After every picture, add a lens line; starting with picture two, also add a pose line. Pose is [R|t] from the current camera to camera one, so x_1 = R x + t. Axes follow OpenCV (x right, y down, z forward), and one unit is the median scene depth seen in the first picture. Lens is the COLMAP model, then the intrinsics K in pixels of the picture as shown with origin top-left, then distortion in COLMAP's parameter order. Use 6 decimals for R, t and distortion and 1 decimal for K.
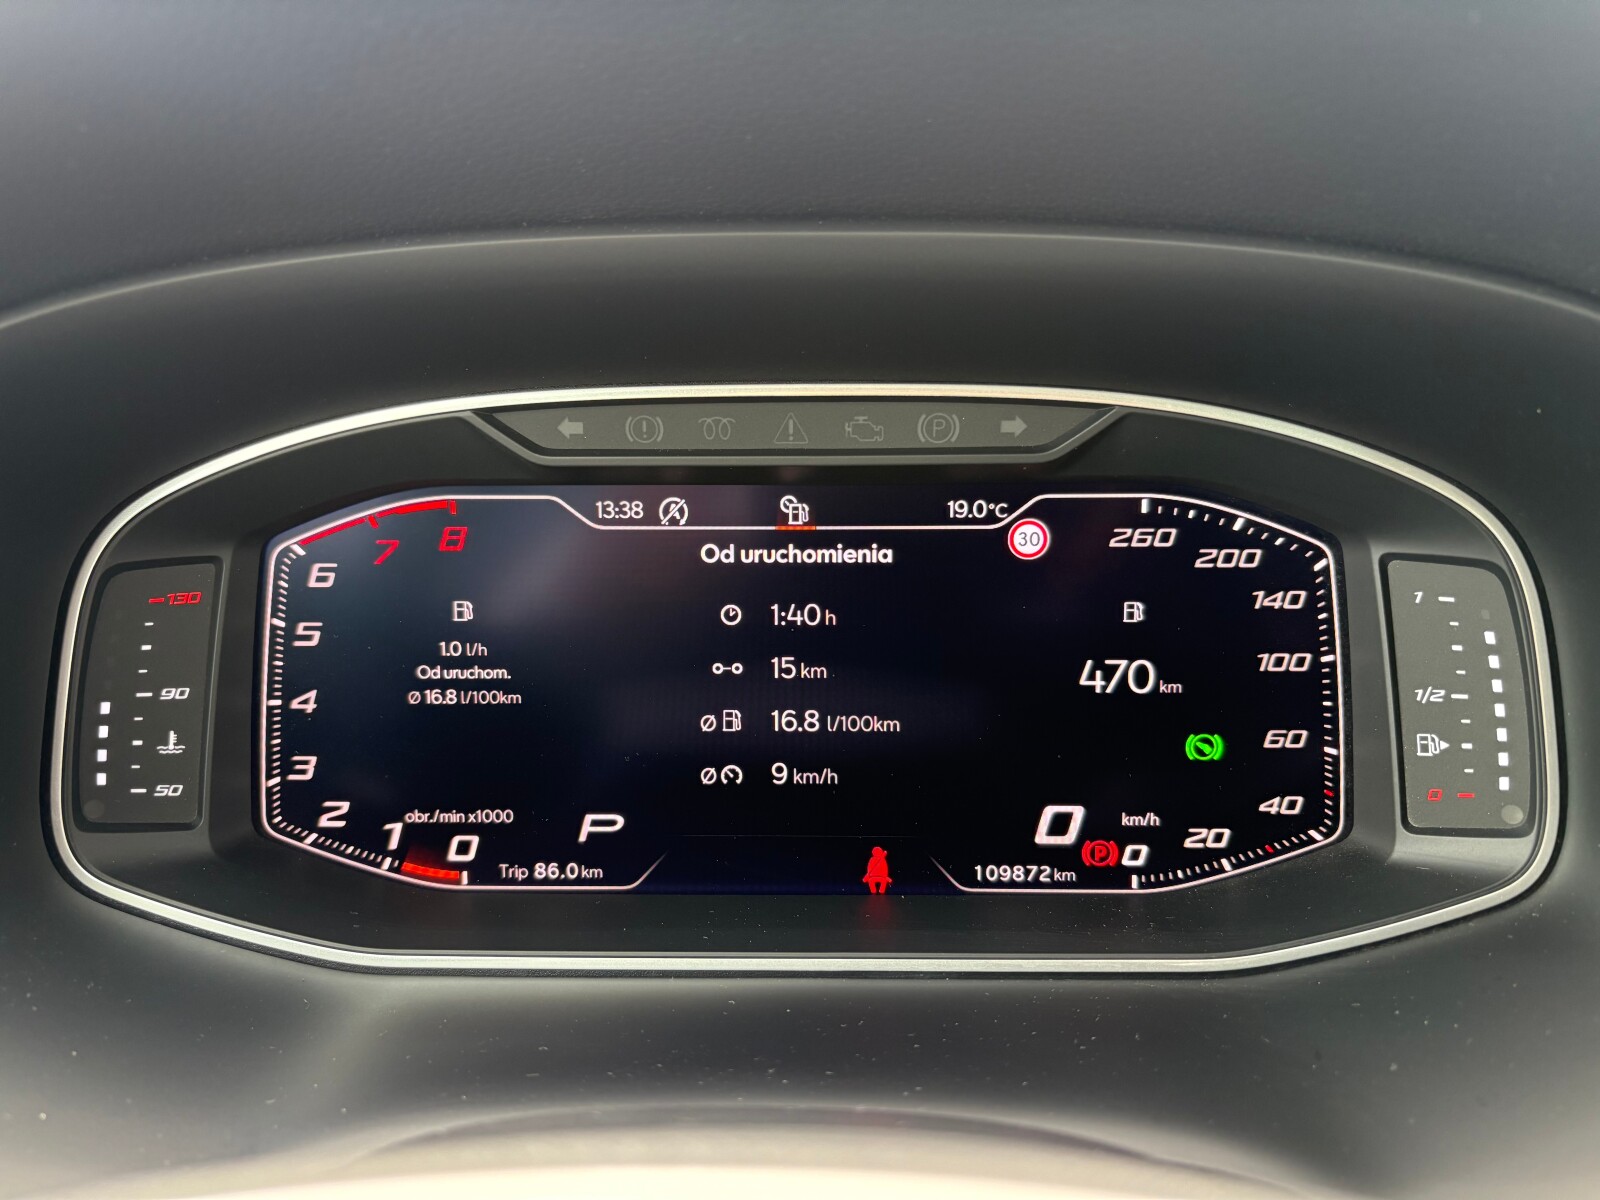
lens RADIAL K [[1235.4, 0, 814.6], [0, 1235.4, 610.2], [0, 0, 1]] dist [0.033500, -0.042156]
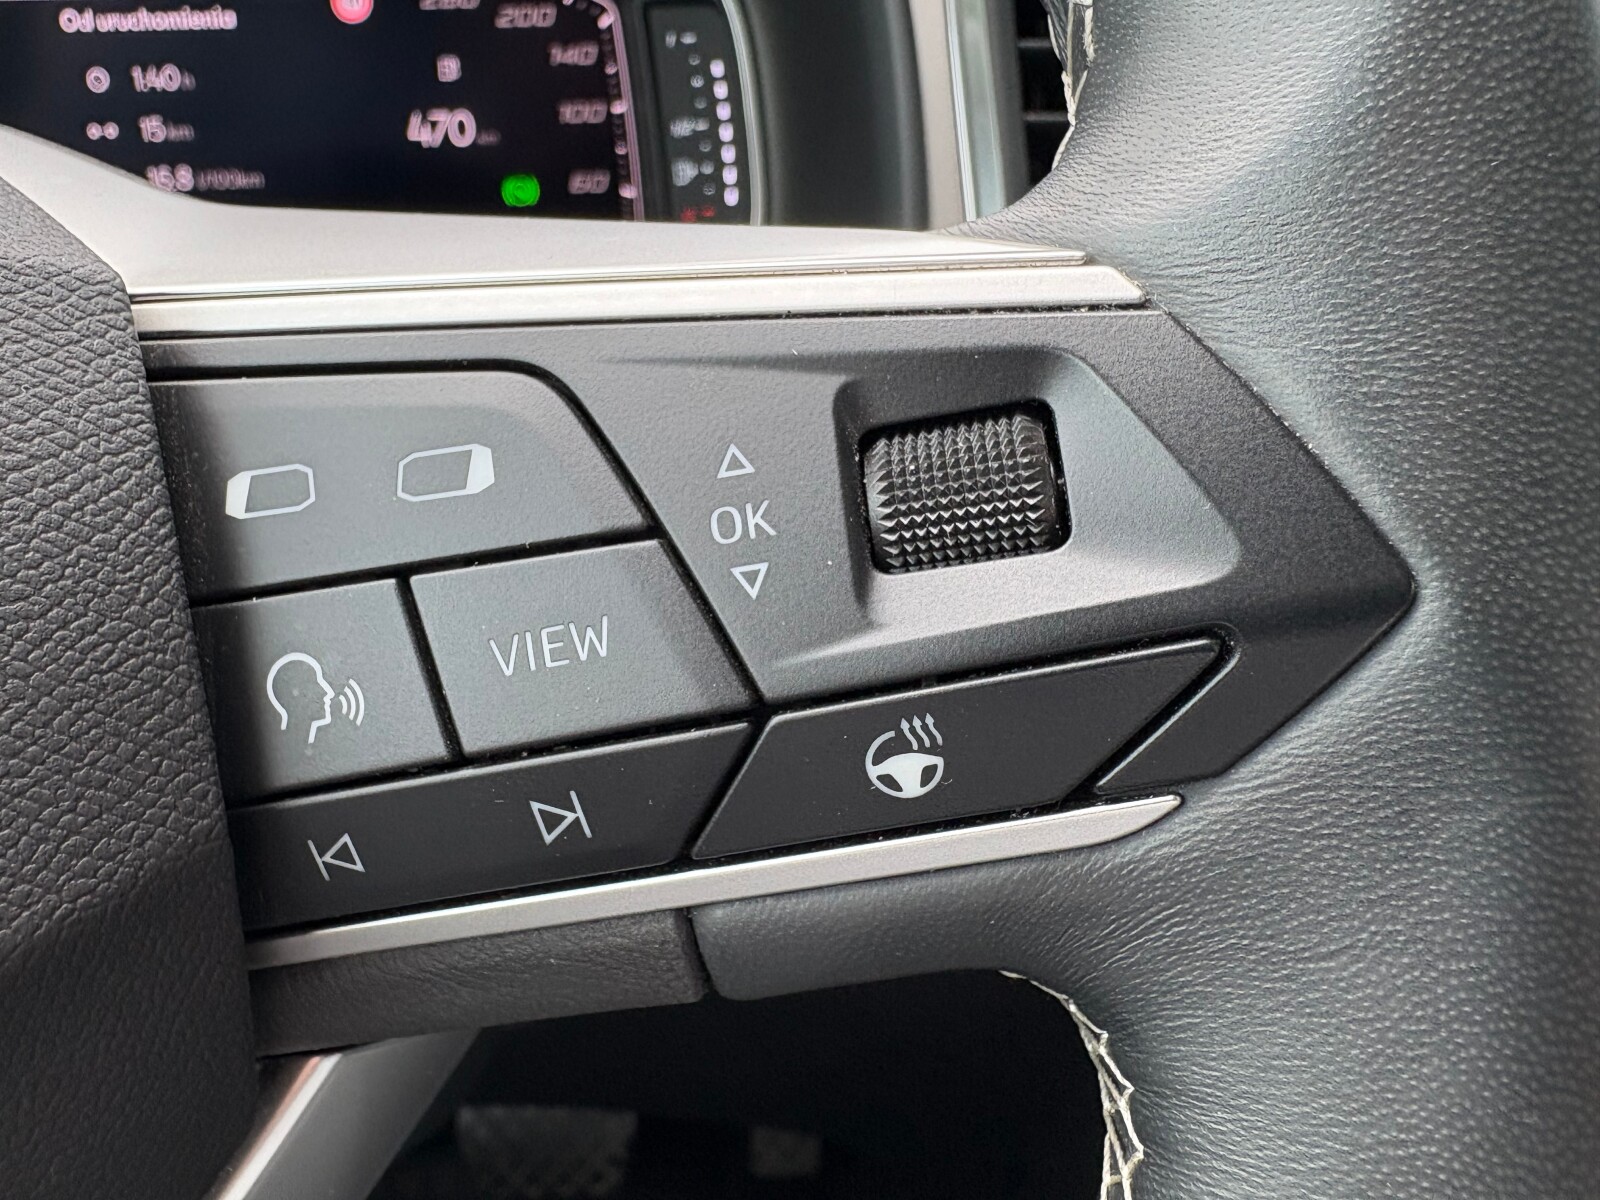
lens RADIAL K [[1235.4, 0, 678.8], [0, 1235.4, 614.0], [0, 0, 1]] dist [0.033500, -0.042156]
pose [[0.997591, -0.044532, 0.053185, 0.383416], [0.031034, 0.972235, 0.231939, 0.232648], [-0.062037, -0.229729, 0.971275, -0.260775]]
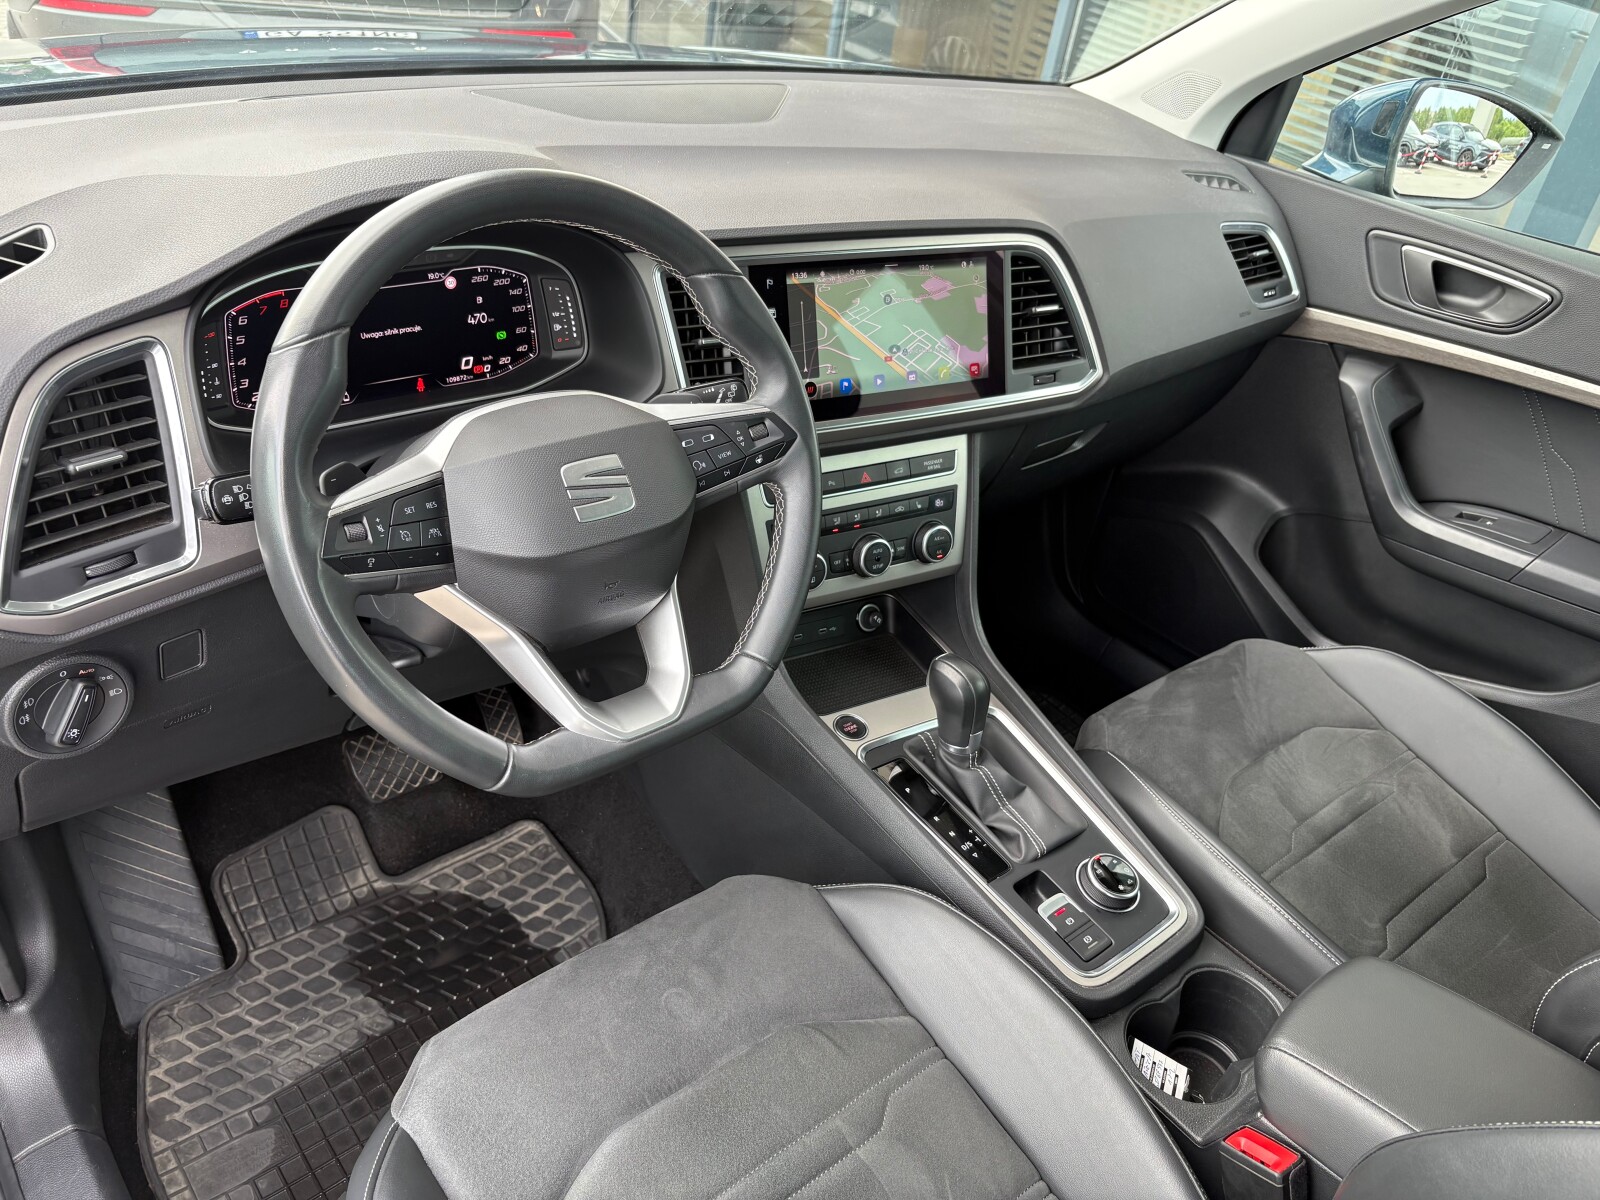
lens RADIAL K [[1235.4, 0, 804.2], [0, 1235.4, 595.1], [0, 0, 1]] dist [0.033500, -0.042156]
pose [[0.739380, -0.273289, 0.615330, -1.459568], [0.039661, 0.930009, 0.365391, -0.468954], [-0.672120, -0.245758, 0.698468, -2.296447]]
